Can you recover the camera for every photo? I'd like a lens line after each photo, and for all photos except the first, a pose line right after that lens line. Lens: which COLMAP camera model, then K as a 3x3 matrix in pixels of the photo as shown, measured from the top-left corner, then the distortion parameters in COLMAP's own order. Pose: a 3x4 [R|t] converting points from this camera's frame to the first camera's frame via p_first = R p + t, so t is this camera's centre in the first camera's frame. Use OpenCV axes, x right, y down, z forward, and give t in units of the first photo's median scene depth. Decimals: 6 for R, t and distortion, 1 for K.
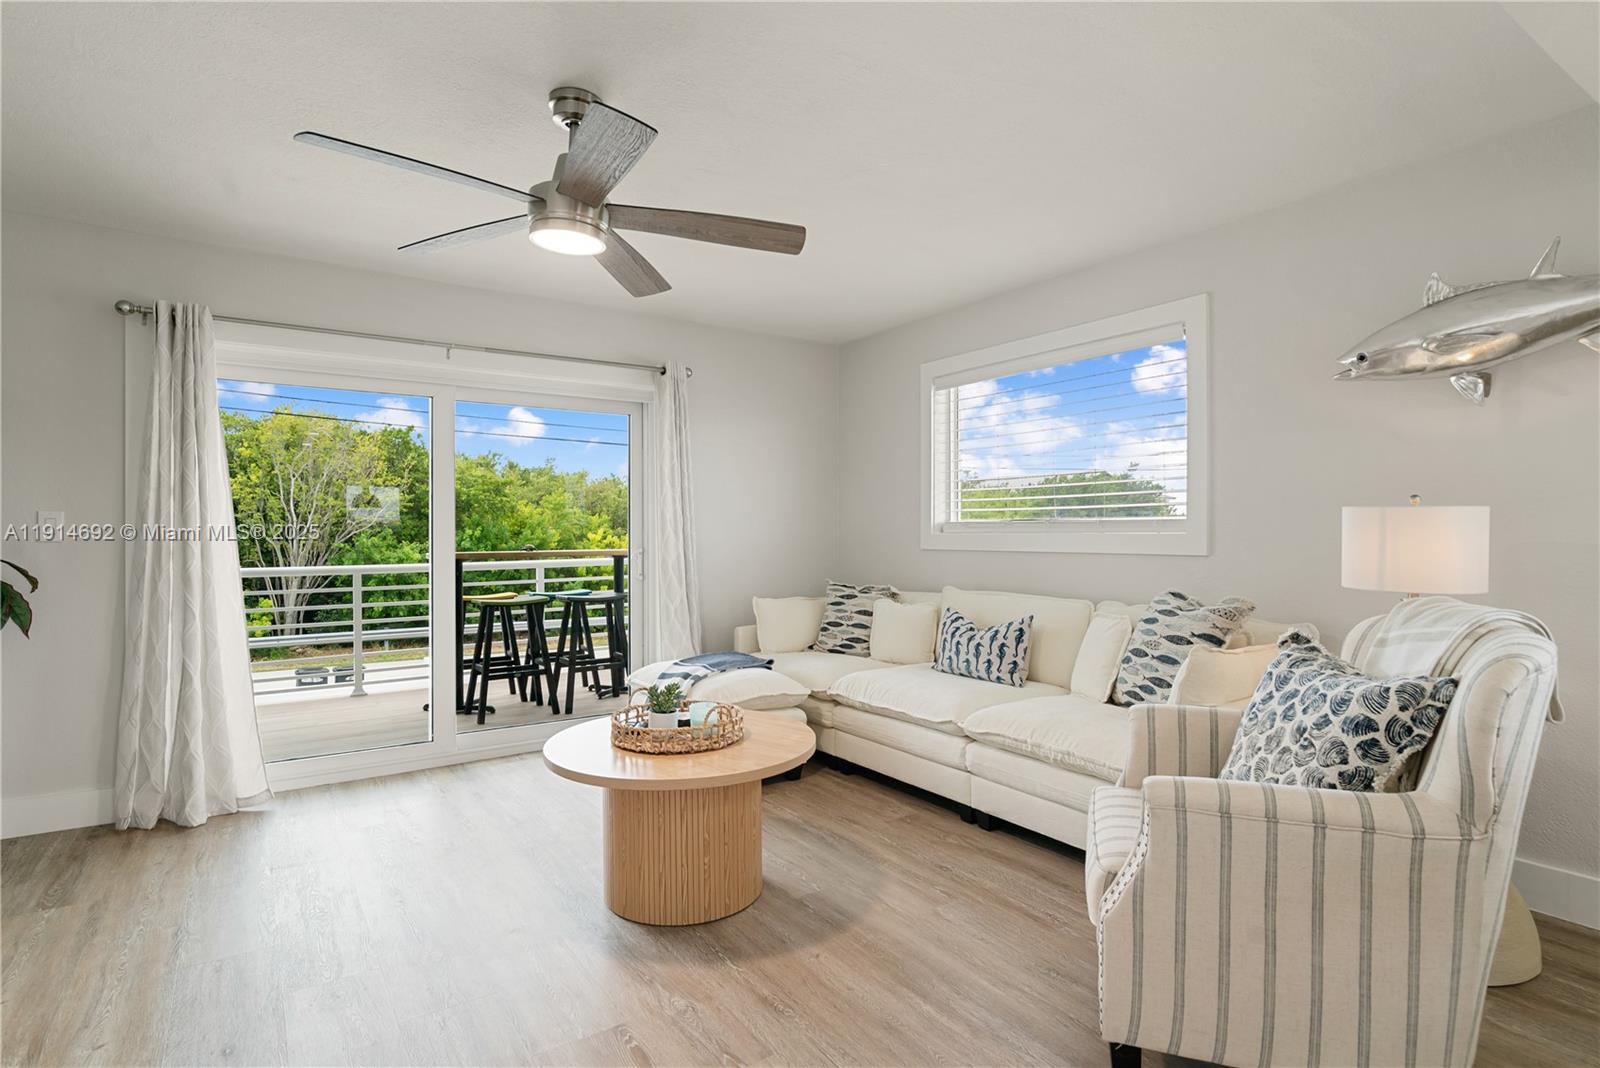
lens RADIAL K [[855.3, 0, 793.6], [0, 855.3, 526.7], [0, 0, 1]] dist [0.001204, -0.000432]
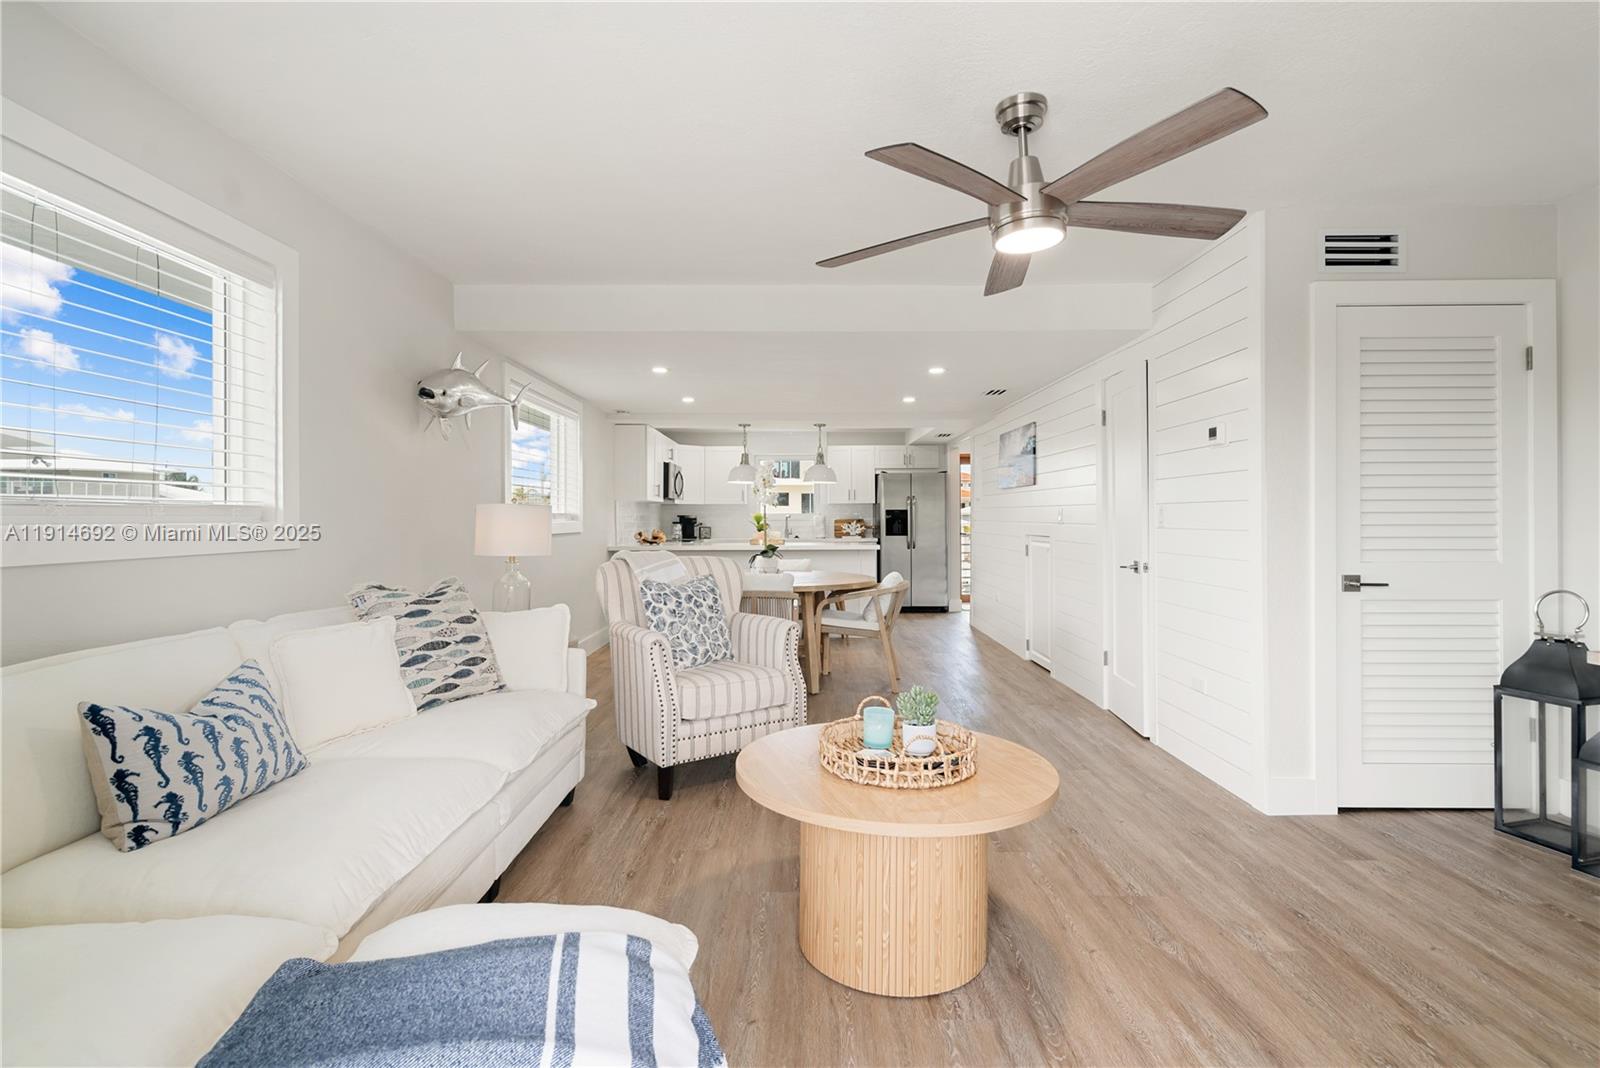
lens RADIAL K [[739.5, 0, 809.0], [0, 739.5, 513.1], [0, 0, 1]] dist [-0.007835, 0.004741]
pose [[-0.835804, 0.008108, 0.548969, -0.382536], [0.002261, 0.999933, -0.011327, 0.006940], [-0.549024, -0.008225, -0.835766, 1.368684]]
